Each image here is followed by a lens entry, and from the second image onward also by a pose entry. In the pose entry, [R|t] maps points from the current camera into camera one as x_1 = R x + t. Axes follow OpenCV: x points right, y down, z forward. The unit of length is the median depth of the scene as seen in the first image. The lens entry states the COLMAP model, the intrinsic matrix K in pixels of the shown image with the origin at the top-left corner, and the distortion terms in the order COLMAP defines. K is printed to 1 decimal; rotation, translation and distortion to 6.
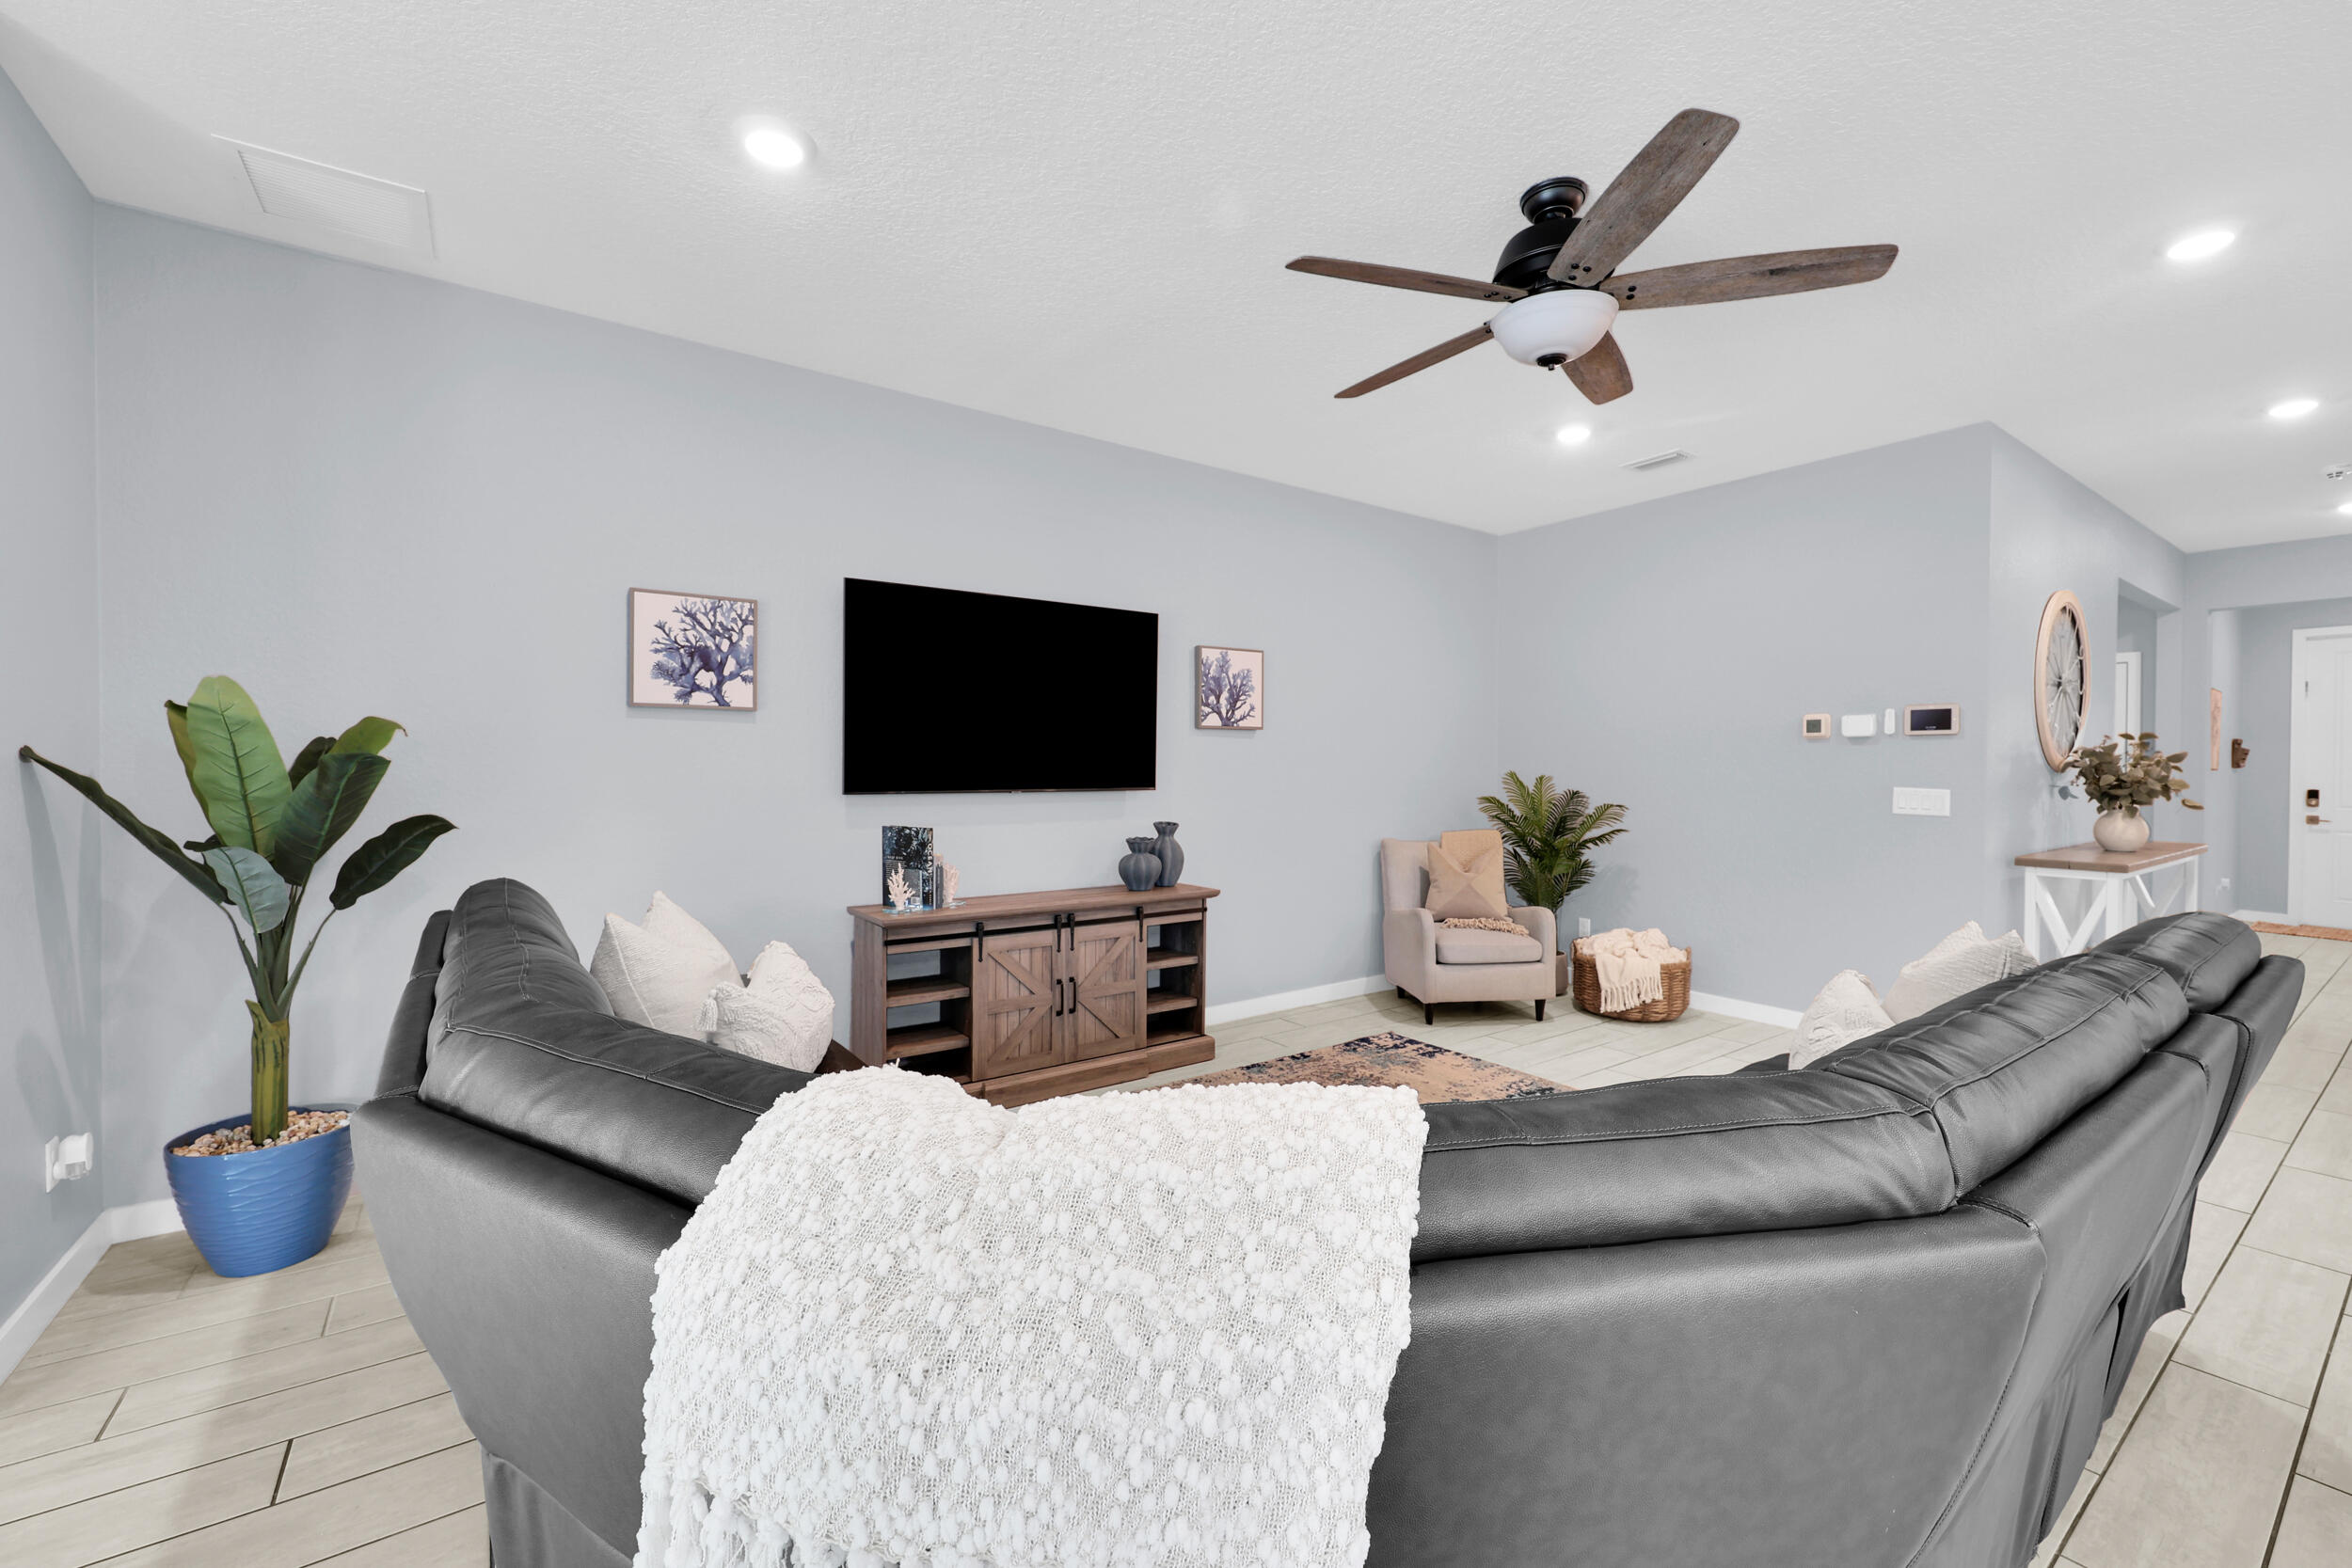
lens RADIAL K [[959.1, 0, 1171.5], [0, 959.1, 776.4], [0, 0, 1]] dist [0.001289, -0.000145]
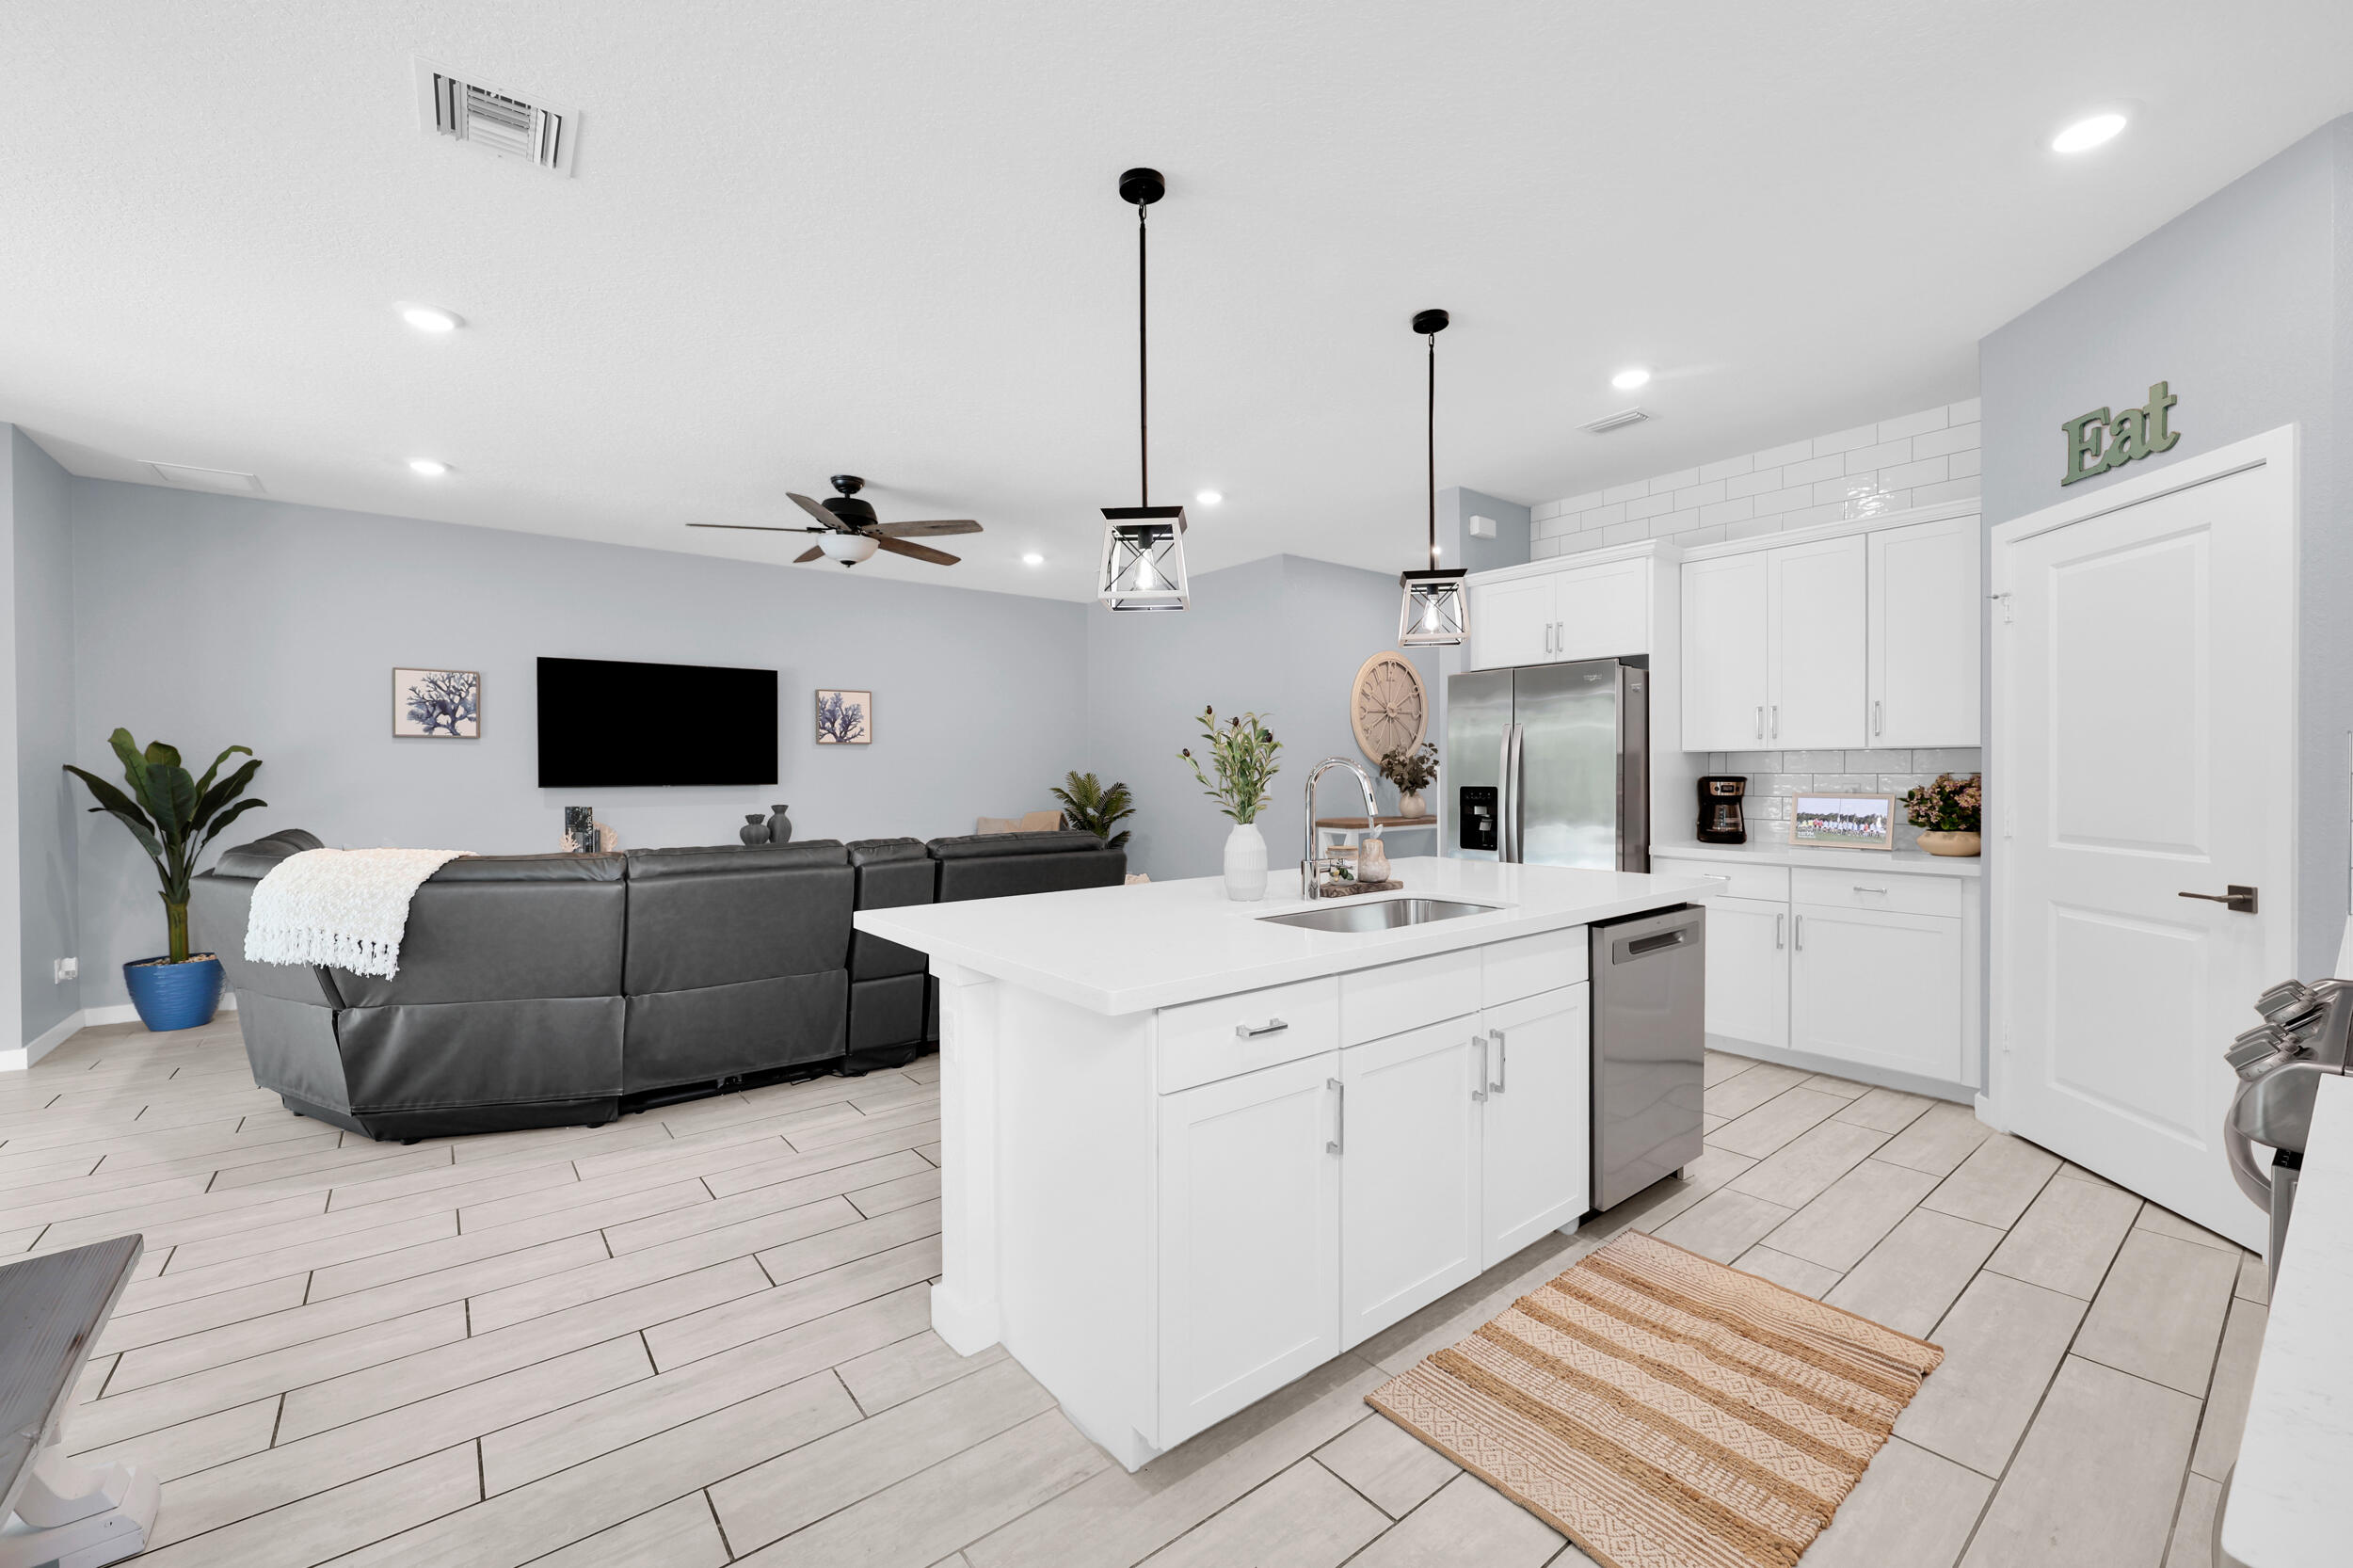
lens RADIAL K [[964.8, 0, 1188.5], [0, 964.8, 794.8], [0, 0, 1]] dist [-0.002108, -0.000566]
pose [[0.999082, -0.008852, 0.041922, 0.744054], [0.008200, 0.999843, 0.015693, 0.015123], [-0.042054, -0.015335, 0.998998, -0.746000]]
